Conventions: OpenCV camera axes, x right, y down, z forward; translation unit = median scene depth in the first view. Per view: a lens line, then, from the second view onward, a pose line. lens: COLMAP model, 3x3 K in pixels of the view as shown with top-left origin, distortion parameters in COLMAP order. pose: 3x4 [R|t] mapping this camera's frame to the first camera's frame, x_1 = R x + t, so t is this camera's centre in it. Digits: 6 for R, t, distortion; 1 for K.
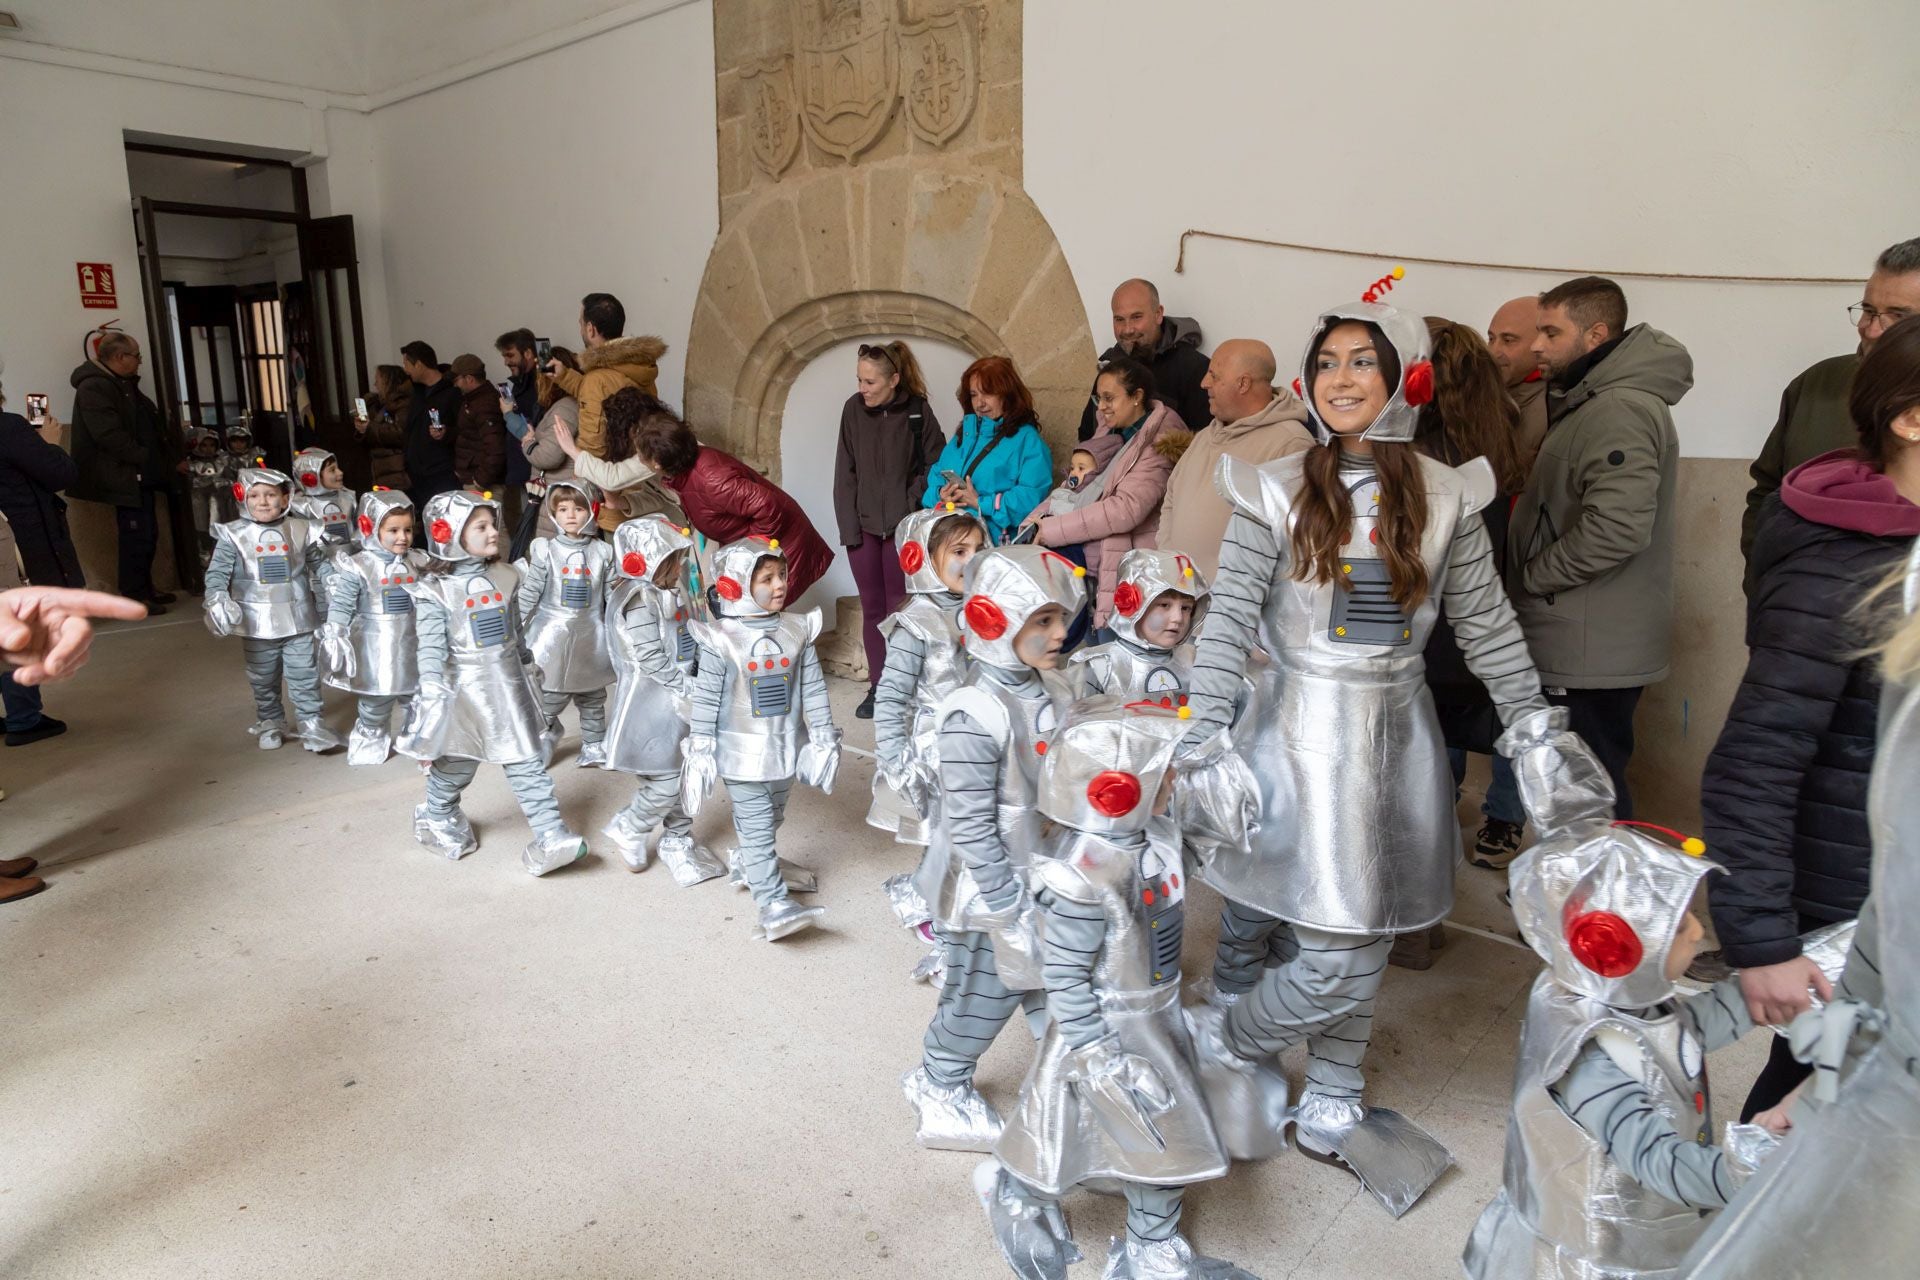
lens RADIAL K [[1311.3, 0, 961.3], [0, 1311.3, 634.2], [0, 0, 1]] dist [0.009722, -0.005641]
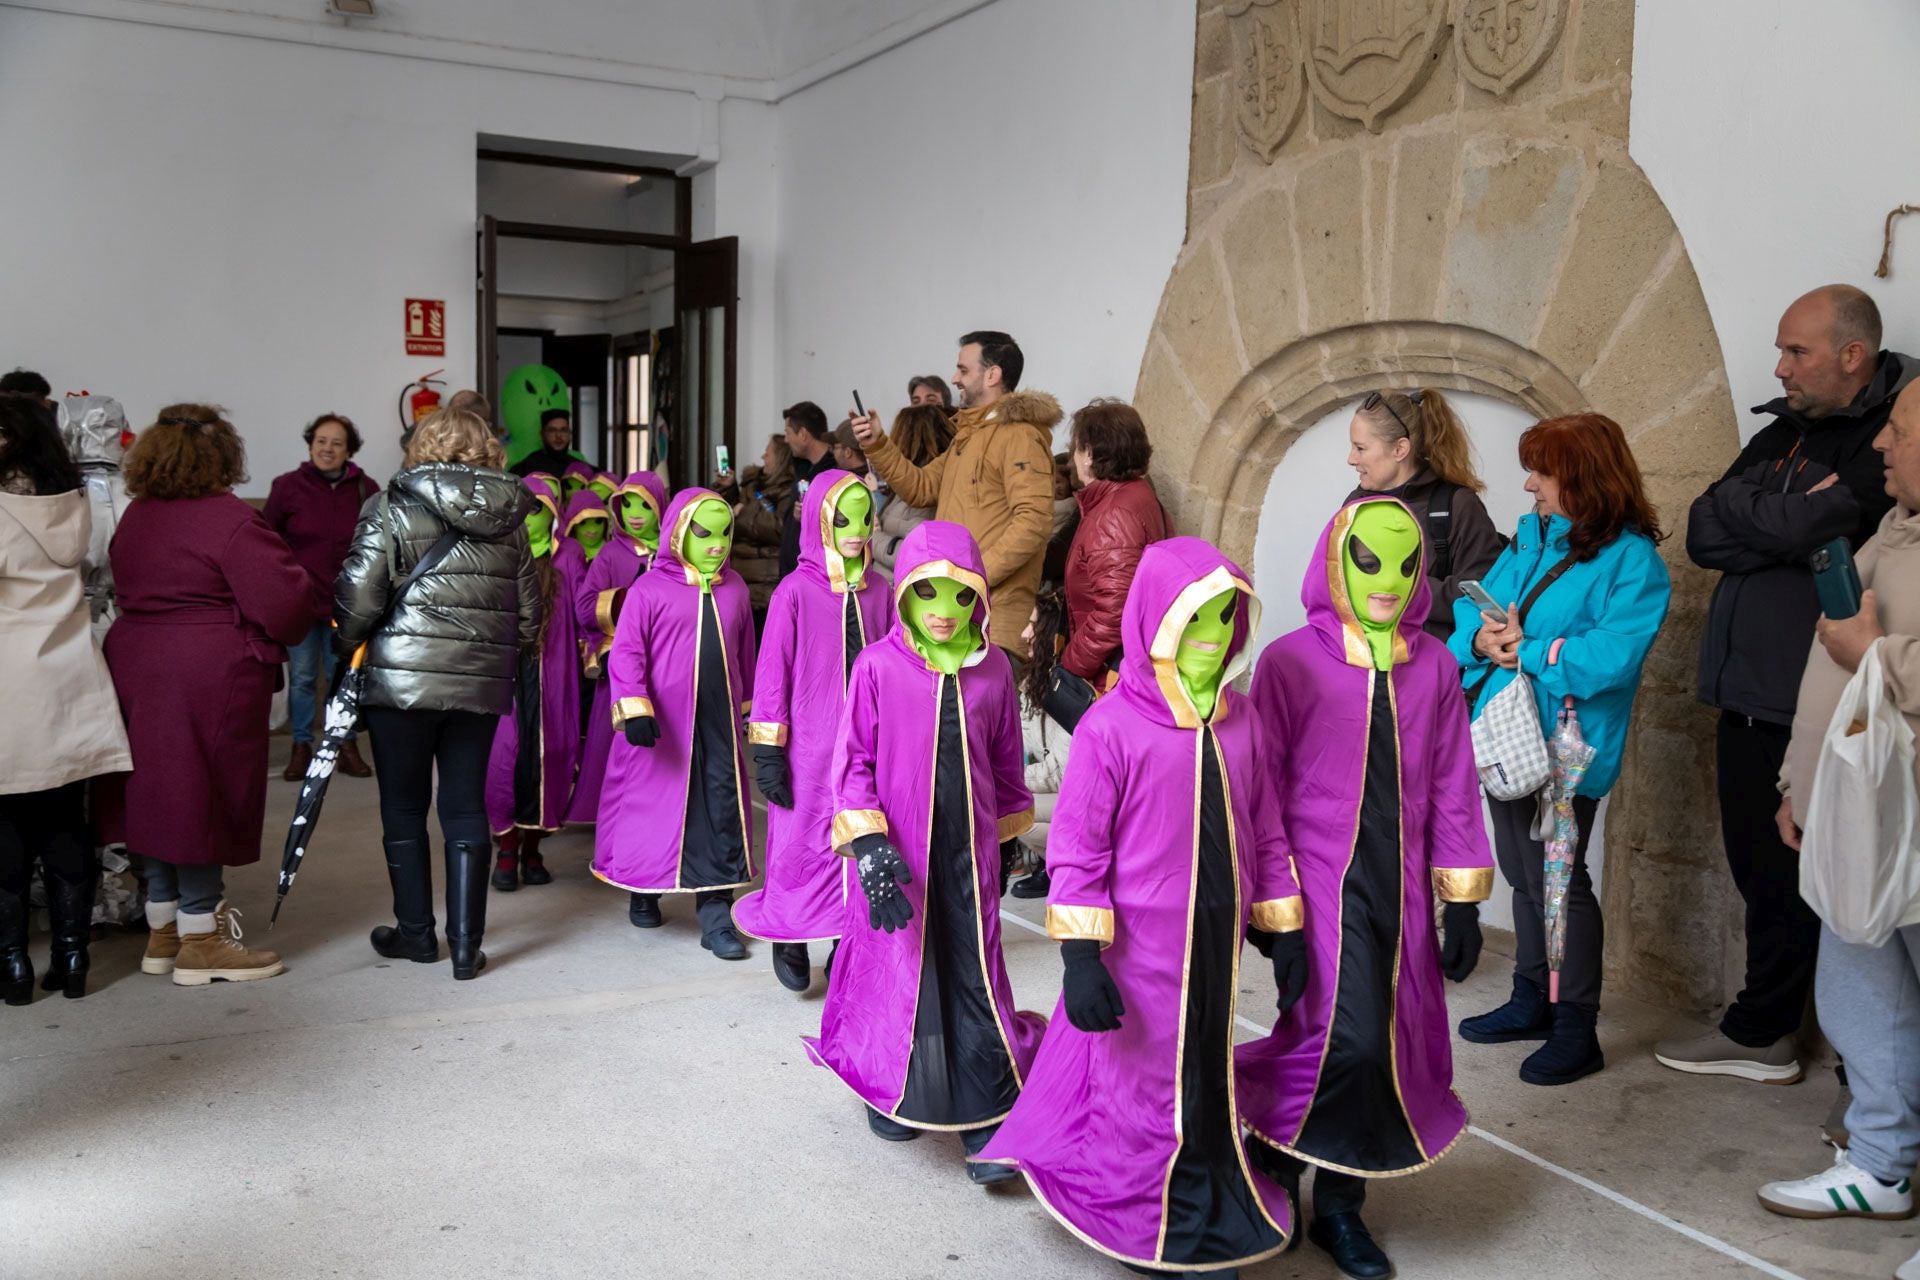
lens RADIAL K [[1992.6, 0, 960.0], [0, 1992.6, 640.0], [0, 0, 1]] dist [0.032093, -0.013469]
pose [[0.931915, 0.053273, -0.358744, 0.093416], [-0.095970, 0.990116, -0.102273, 0.012299], [0.349750, 0.129738, 0.927816, 0.041494]]
